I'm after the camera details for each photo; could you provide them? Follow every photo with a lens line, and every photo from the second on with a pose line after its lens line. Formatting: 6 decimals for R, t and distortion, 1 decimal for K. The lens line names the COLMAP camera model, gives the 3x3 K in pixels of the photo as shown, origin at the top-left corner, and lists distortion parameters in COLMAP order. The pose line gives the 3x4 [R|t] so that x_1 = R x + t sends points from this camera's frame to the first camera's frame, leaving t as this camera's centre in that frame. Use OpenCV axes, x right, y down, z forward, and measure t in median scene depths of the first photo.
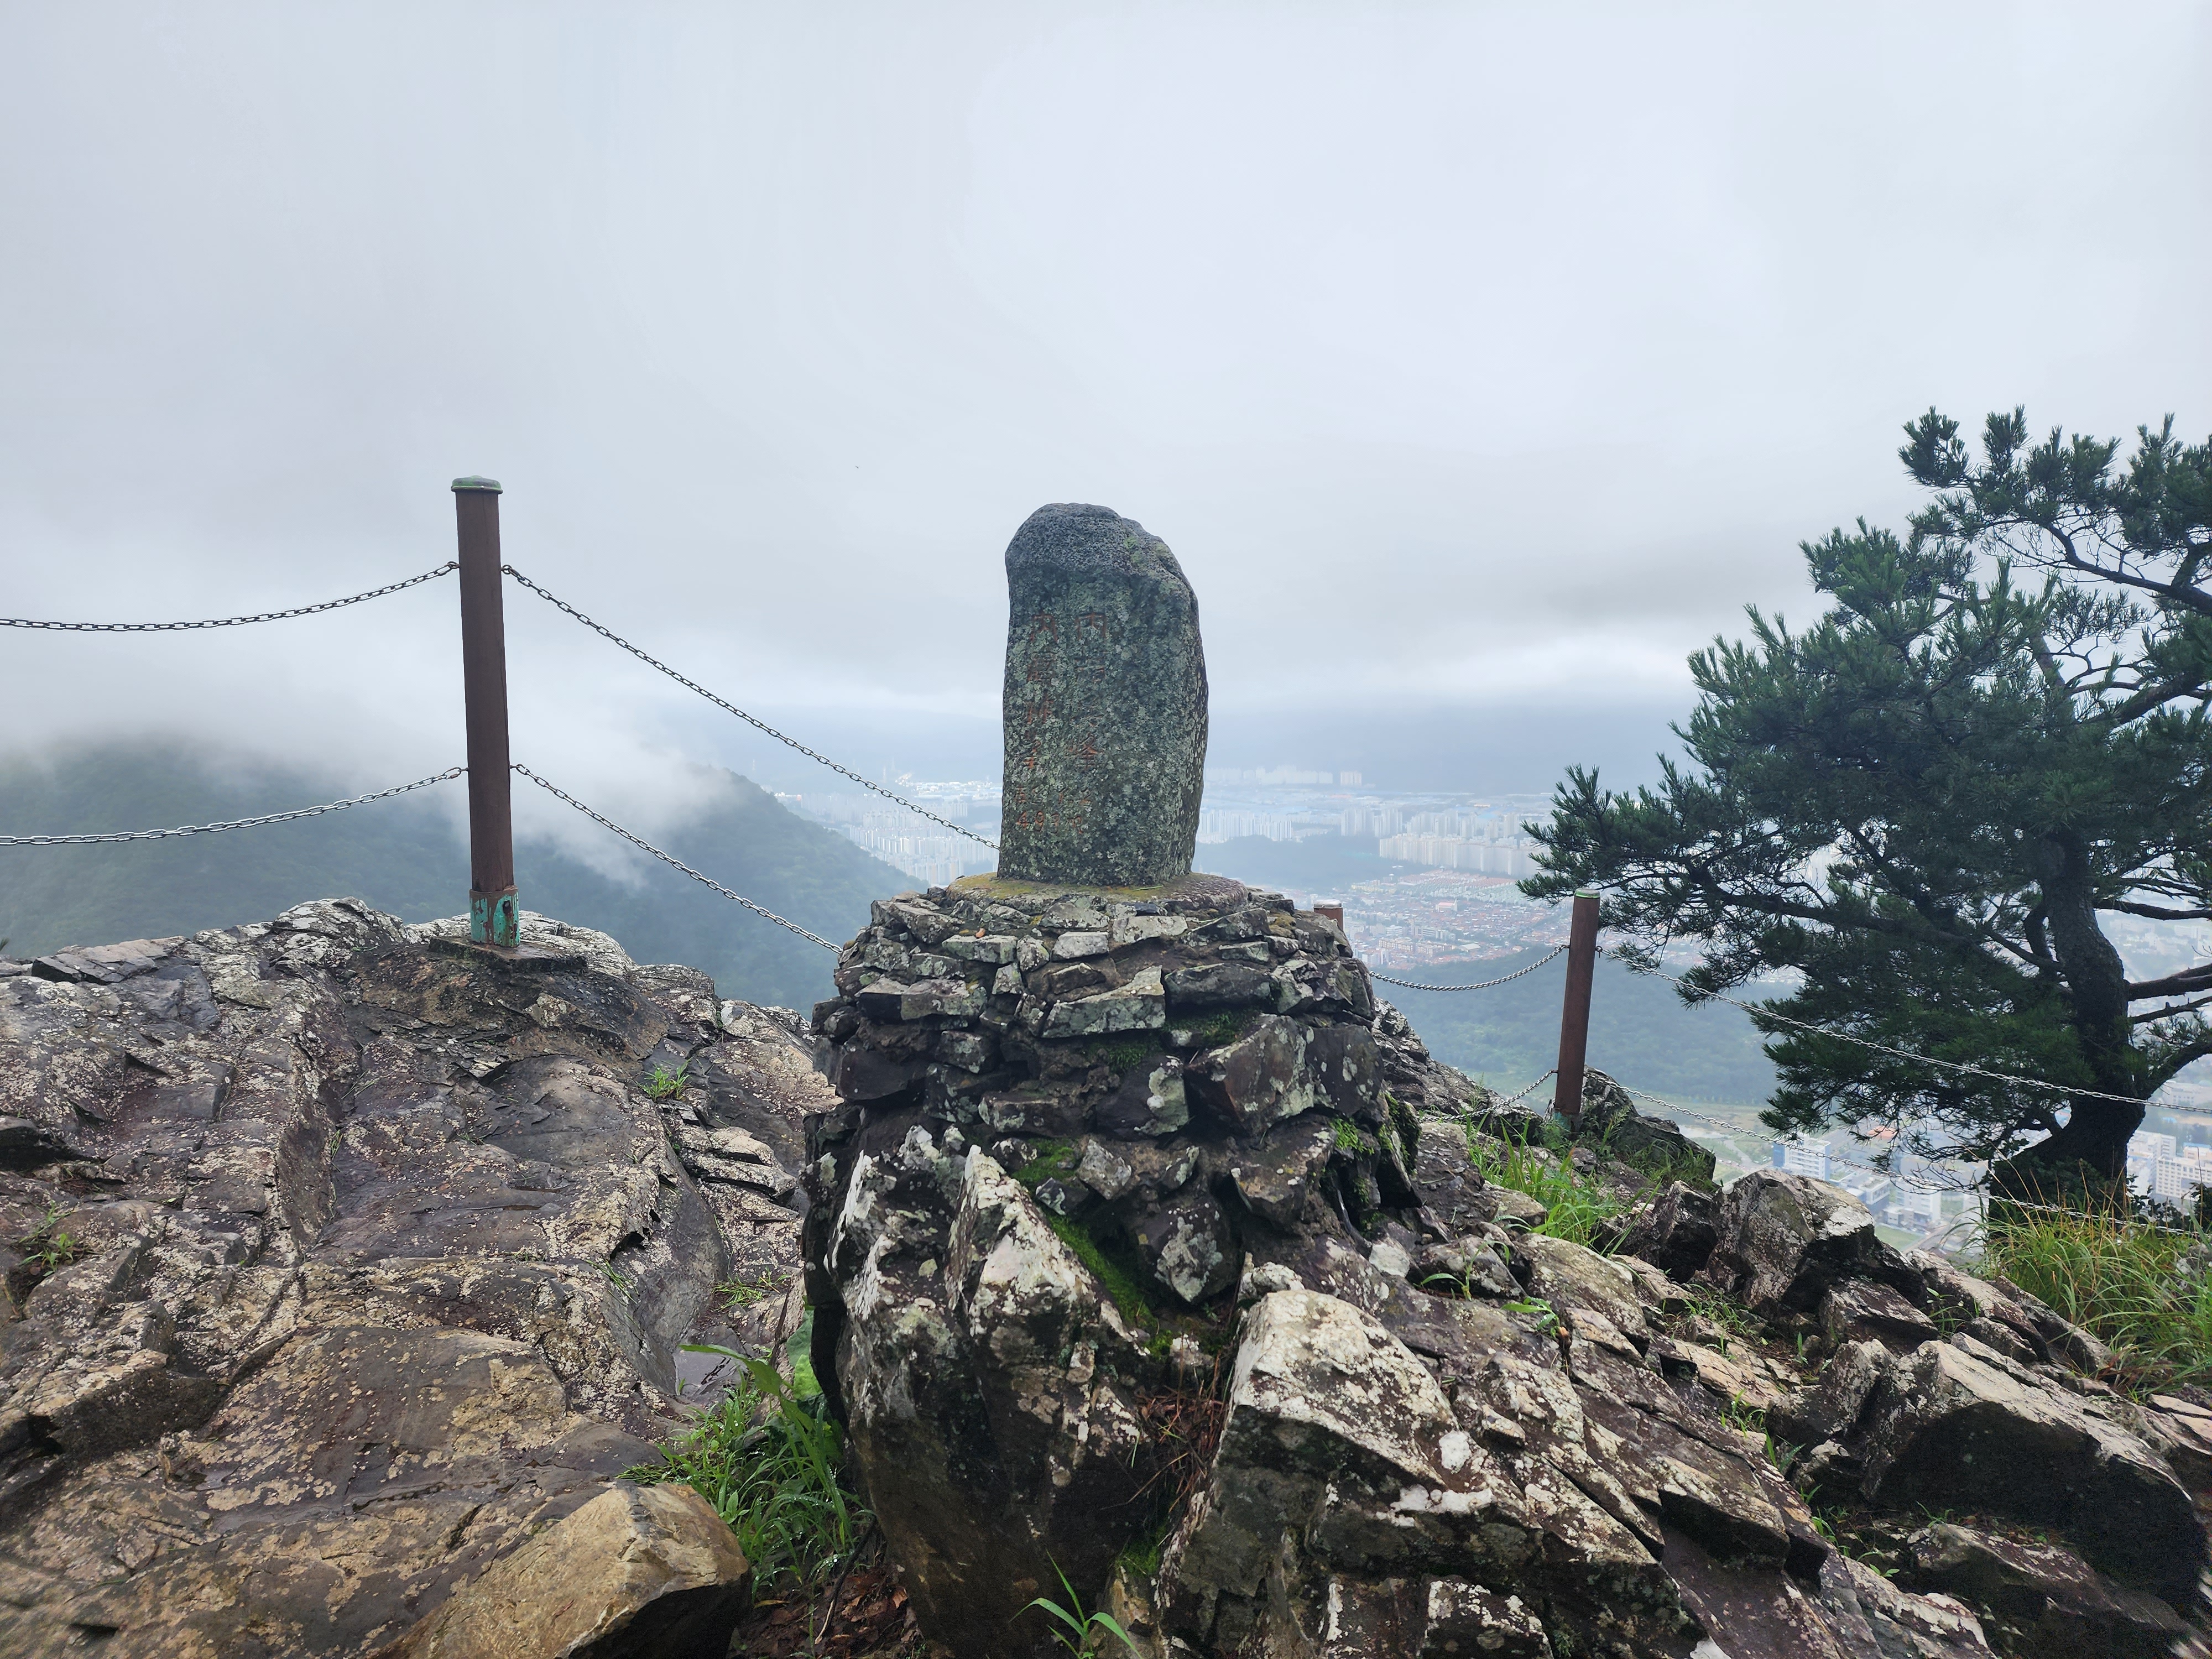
lens RADIAL K [[1527.0, 0, 1055.5], [0, 1527.0, 801.7], [0, 0, 1]] dist [0.074827, -0.078545]
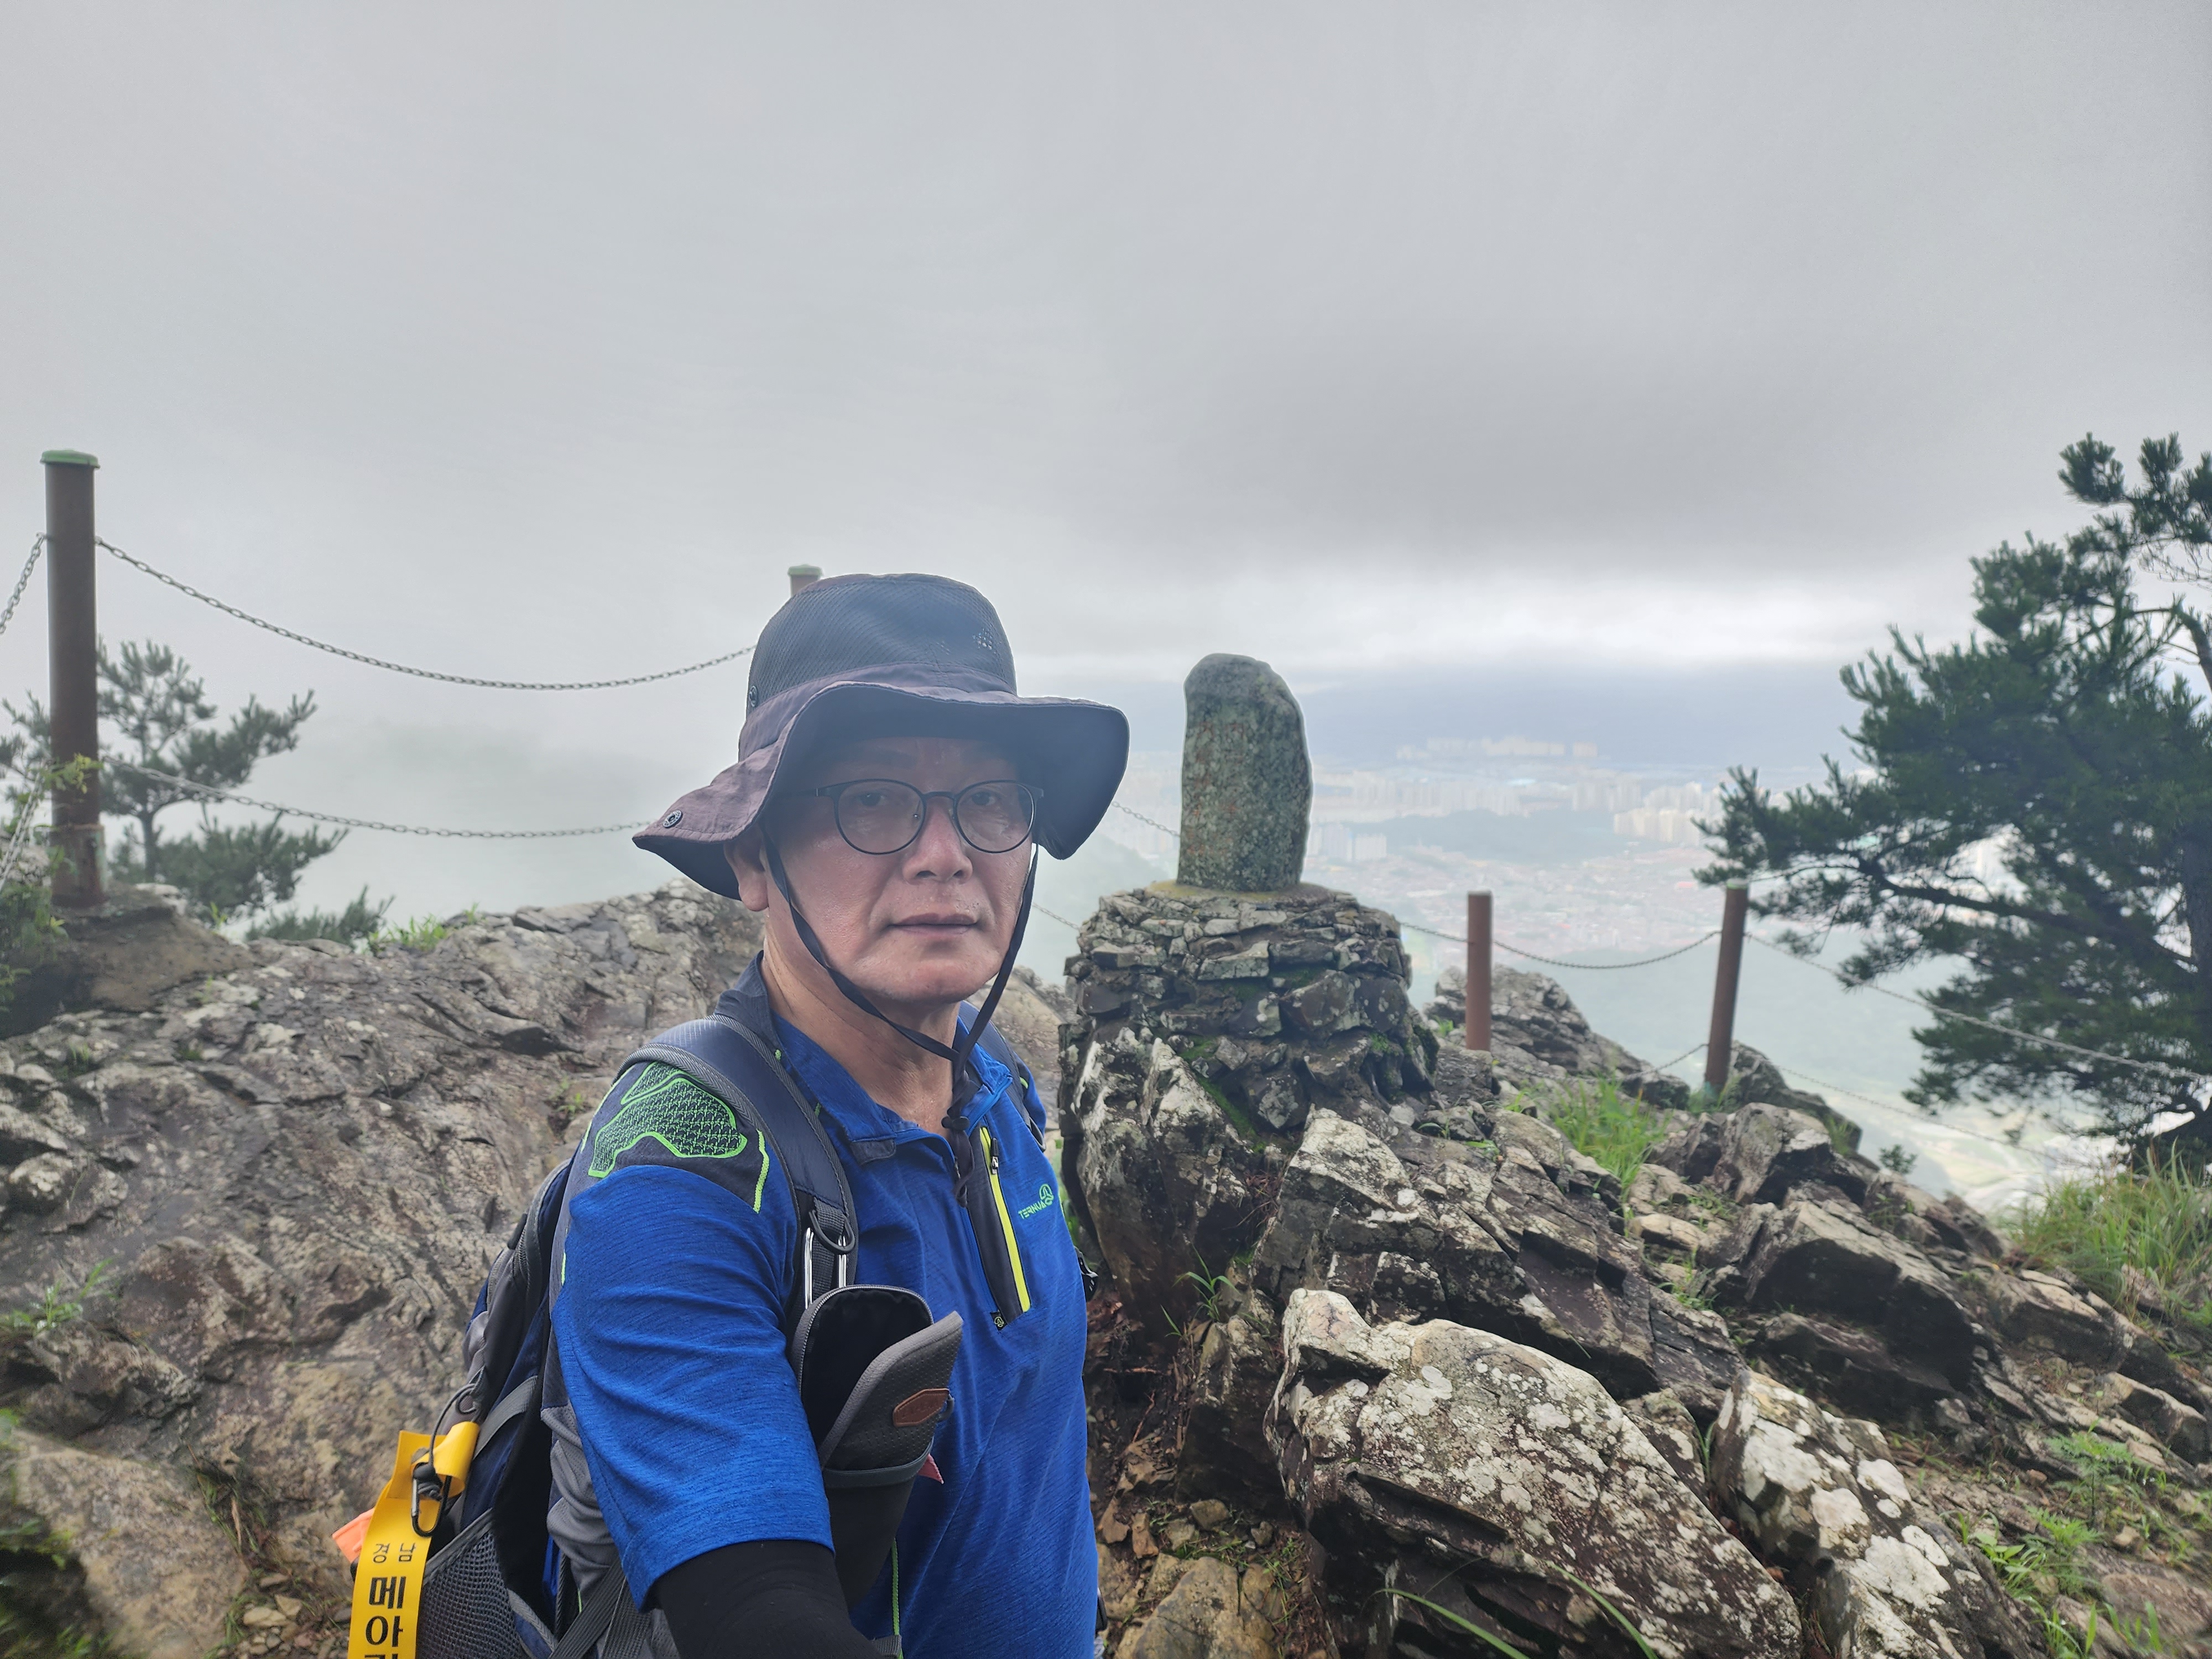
lens RADIAL K [[1527.0, 0, 1055.5], [0, 1527.0, 801.7], [0, 0, 1]] dist [0.074827, -0.078545]
pose [[0.990495, 0.012335, -0.136993, 0.058735], [-0.009610, 0.999743, 0.020534, -0.072472], [0.137211, -0.019023, 0.990359, -0.650755]]
